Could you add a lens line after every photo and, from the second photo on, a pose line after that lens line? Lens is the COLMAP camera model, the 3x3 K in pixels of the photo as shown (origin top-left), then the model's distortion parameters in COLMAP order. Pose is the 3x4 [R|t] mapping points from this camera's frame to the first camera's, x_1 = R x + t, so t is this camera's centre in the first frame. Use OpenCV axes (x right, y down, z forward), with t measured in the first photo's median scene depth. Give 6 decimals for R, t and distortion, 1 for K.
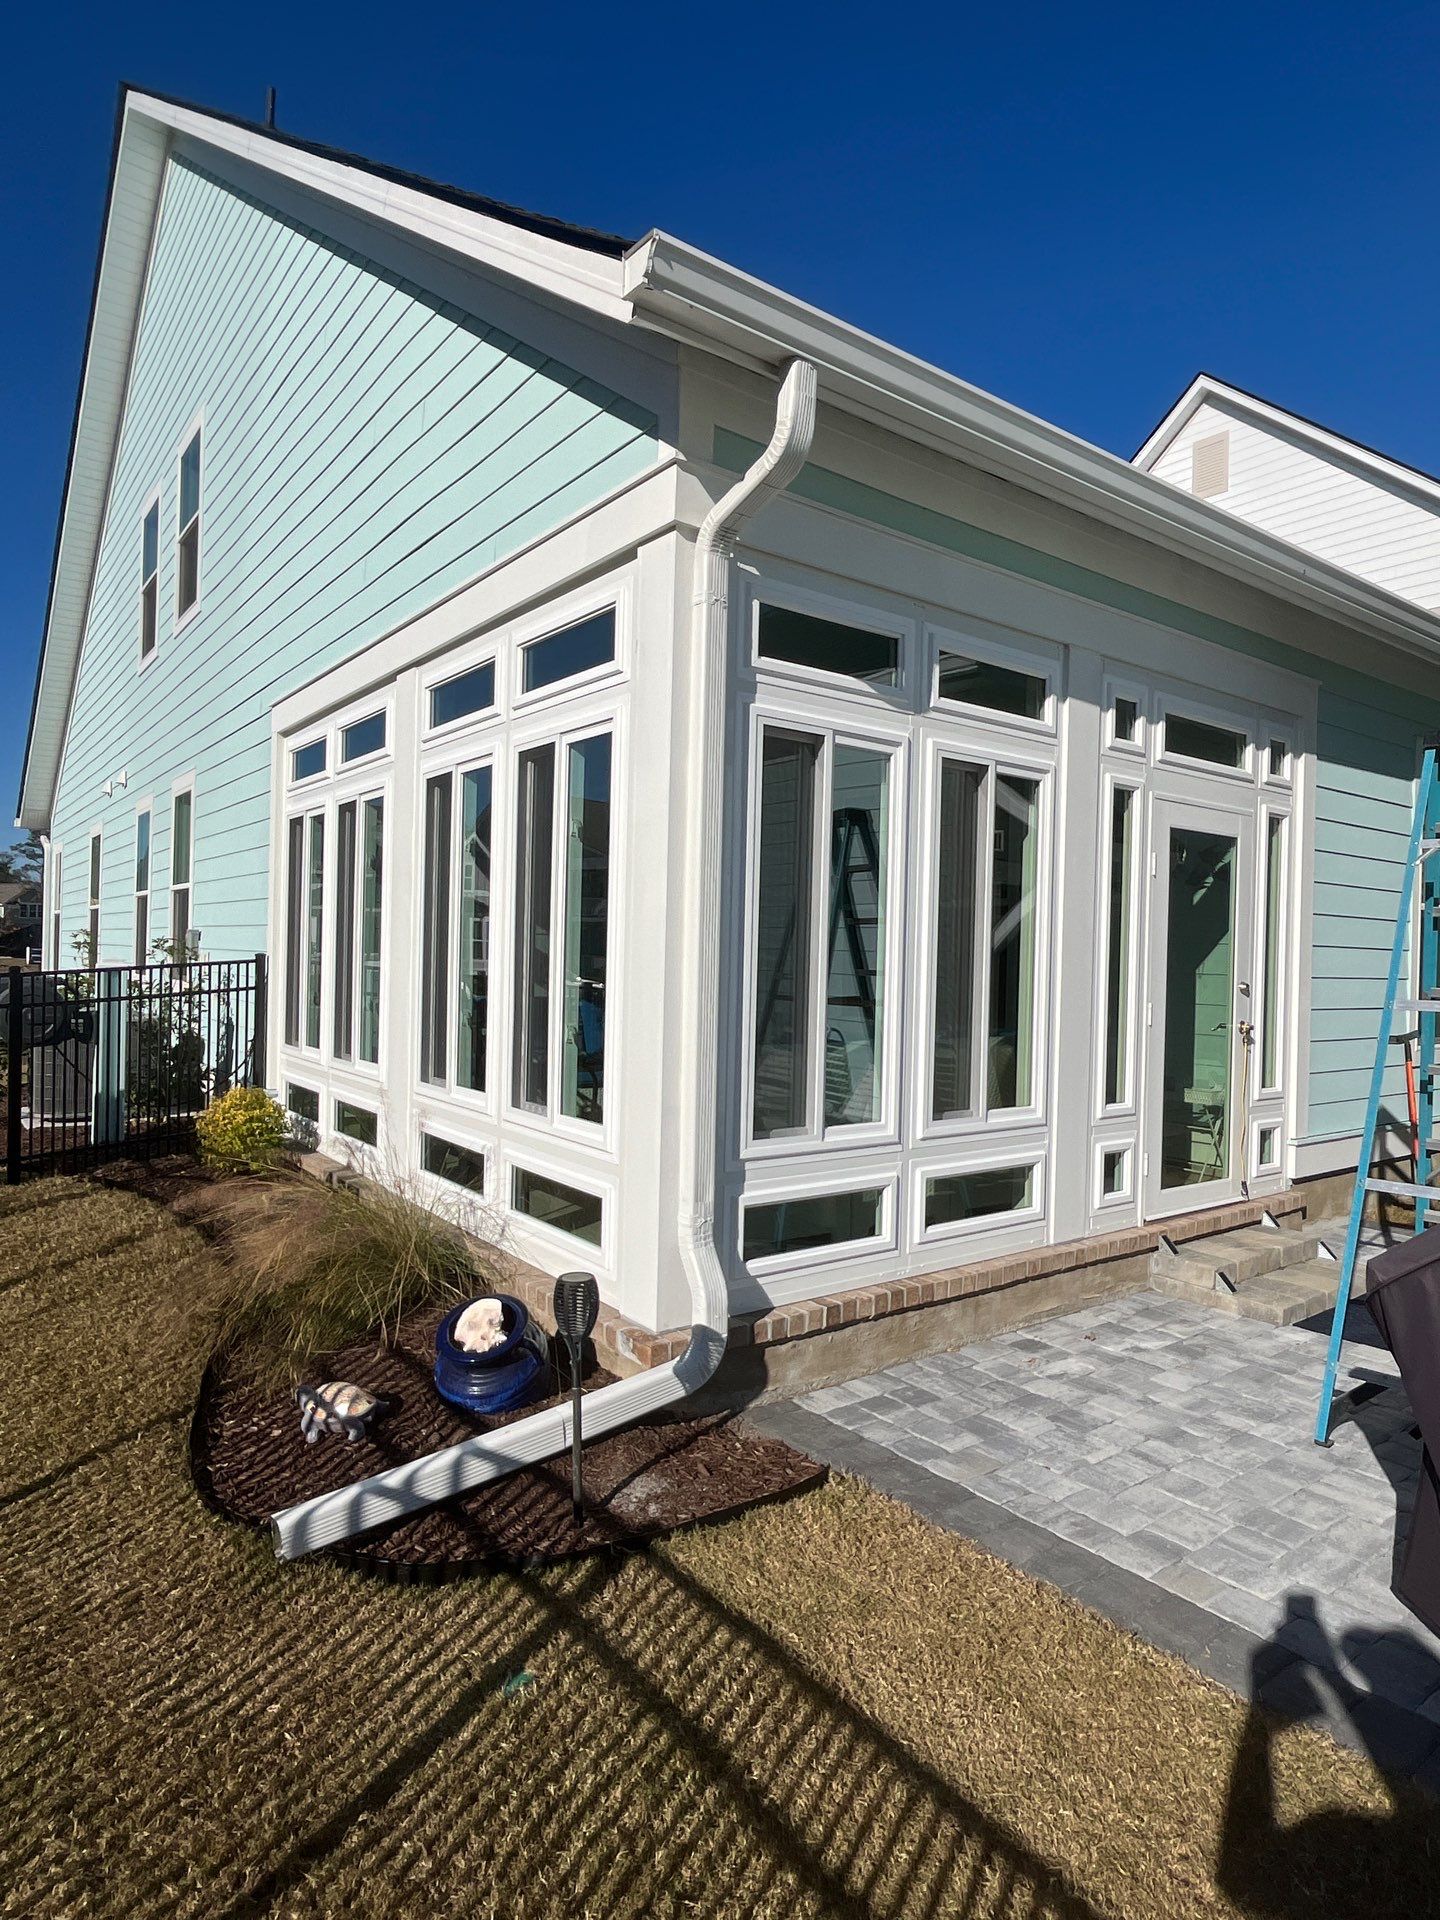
lens RADIAL K [[1114.8, 0, 720.0], [0, 1114.8, 960.0], [0, 0, 1]] dist [-0.002736, -0.000451]
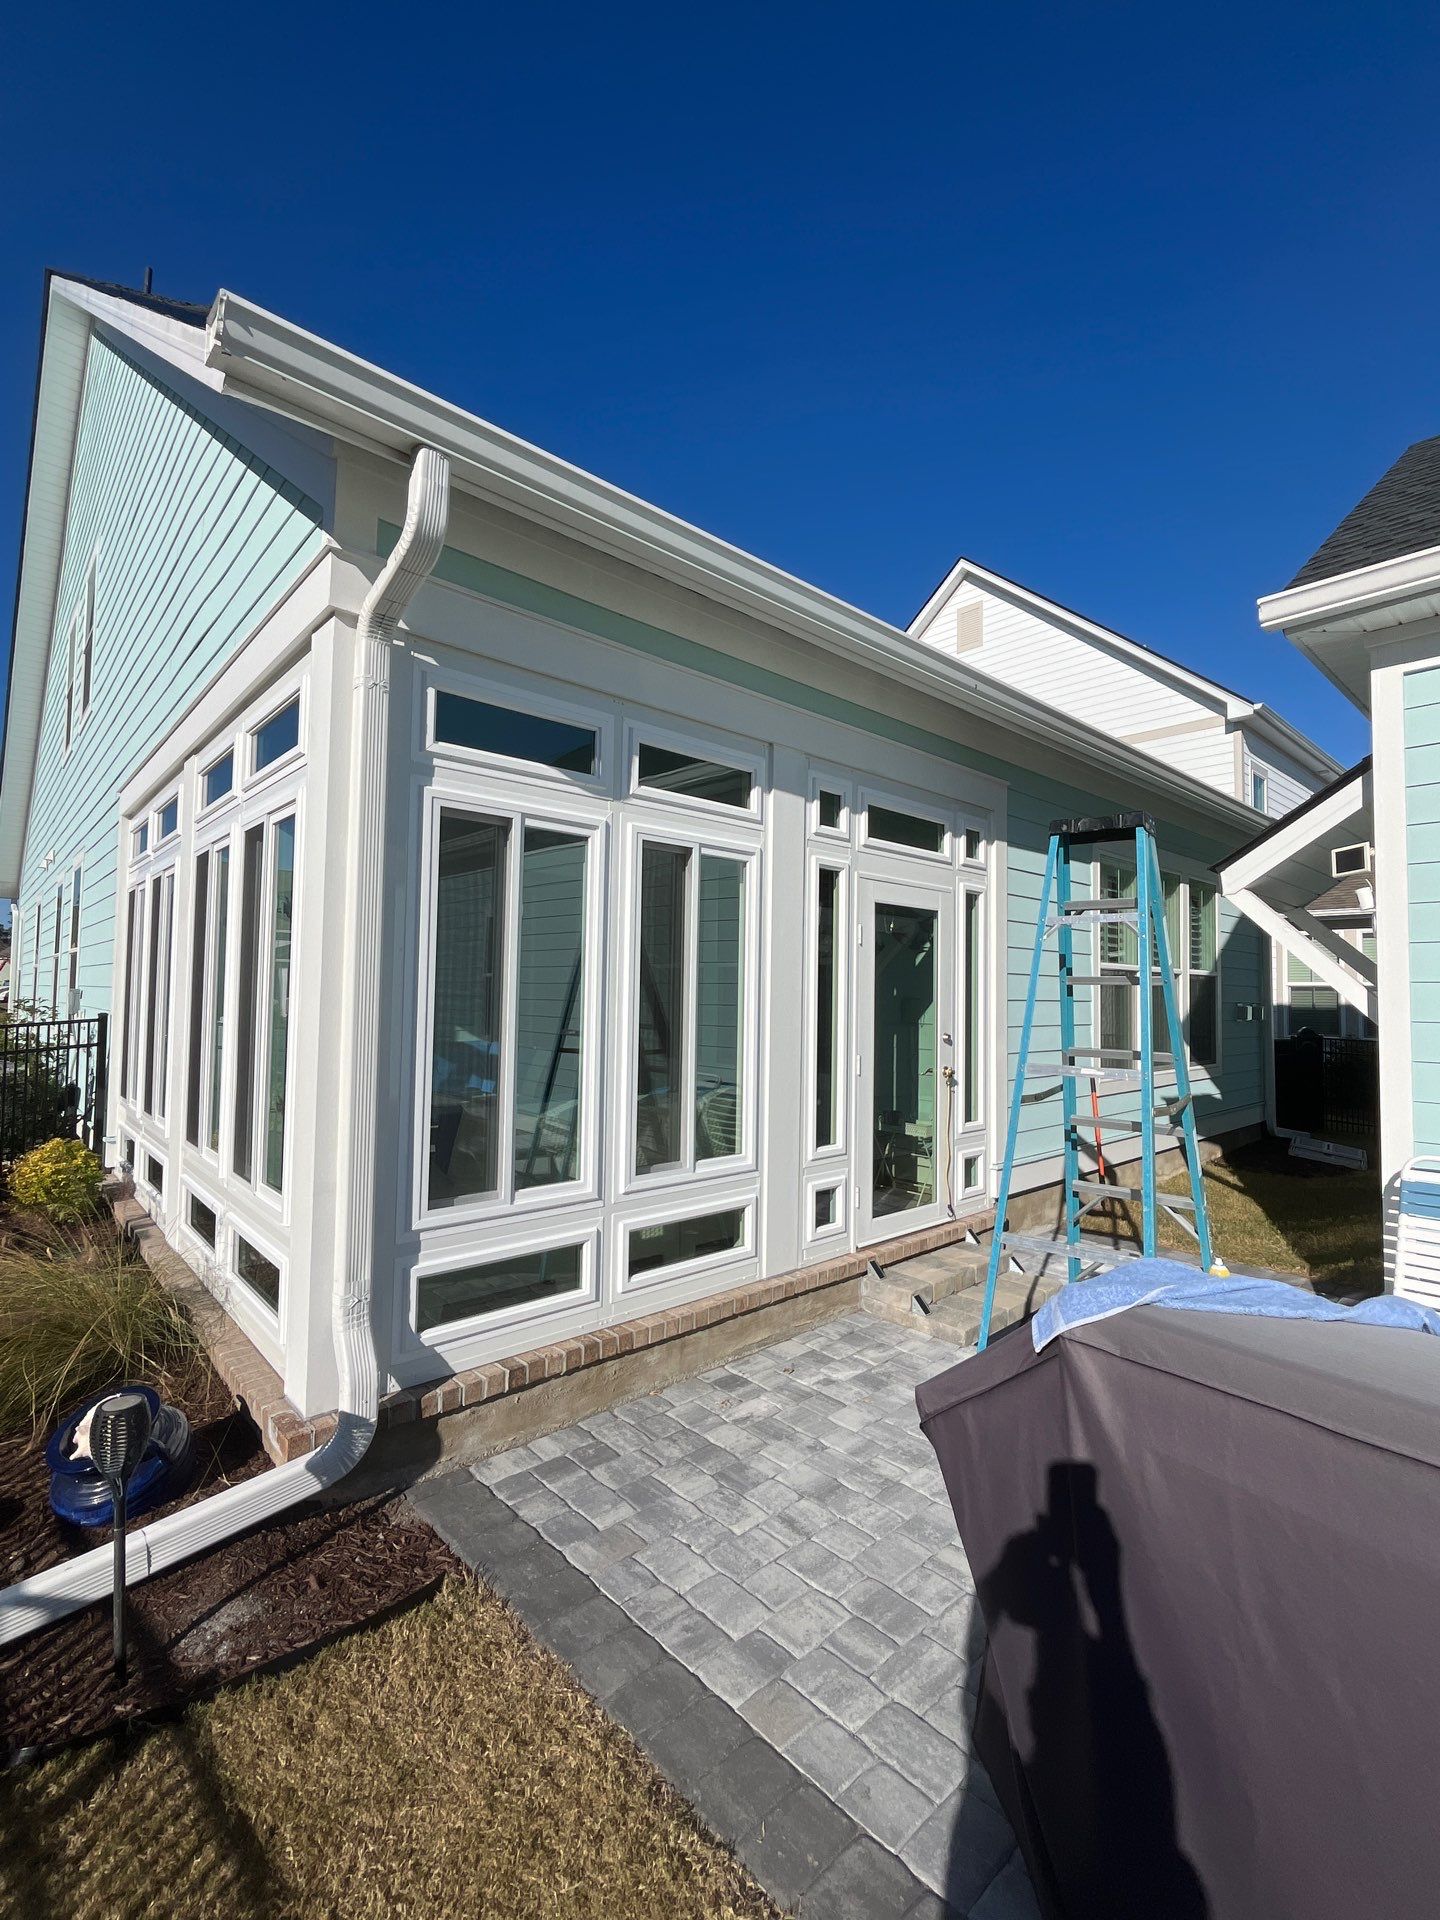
lens RADIAL K [[850.1, 0, 720.0], [0, 850.1, 960.0], [0, 0, 1]] dist [-0.001659, -0.000154]
pose [[0.995485, -0.005073, 0.094787, 0.197490], [0.009235, 0.999010, -0.043521, -0.027383], [-0.094472, 0.044199, 0.994546, 0.169962]]
